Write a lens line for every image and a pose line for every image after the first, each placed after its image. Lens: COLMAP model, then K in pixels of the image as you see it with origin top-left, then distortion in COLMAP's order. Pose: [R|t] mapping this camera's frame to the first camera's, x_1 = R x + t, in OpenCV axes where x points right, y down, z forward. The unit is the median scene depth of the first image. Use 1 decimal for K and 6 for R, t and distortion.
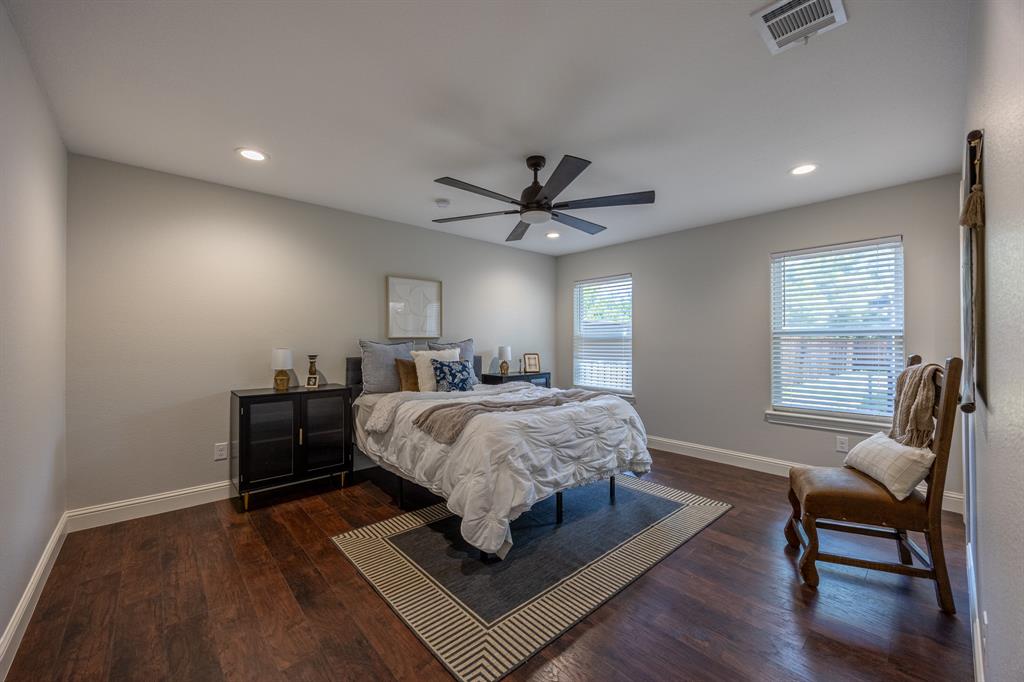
lens RADIAL K [[393.4, 0, 510.6], [0, 393.4, 338.7], [0, 0, 1]] dist [-0.011792, -0.000100]
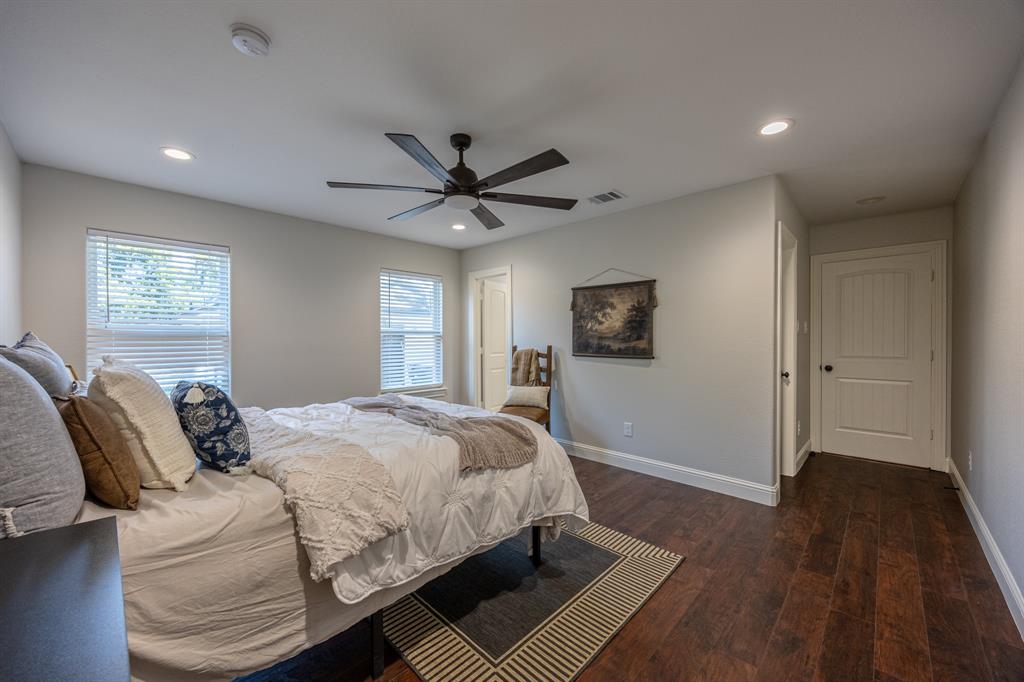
lens RADIAL K [[393.4, 0, 509.9], [0, 393.4, 340.6], [0, 0, 1]] dist [-0.011792, -0.000100]
pose [[-0.062864, -0.010918, 0.997962, -1.013724], [-0.005621, 0.999928, 0.010585, 0.001027], [-0.998006, -0.004944, -0.062921, 1.117315]]
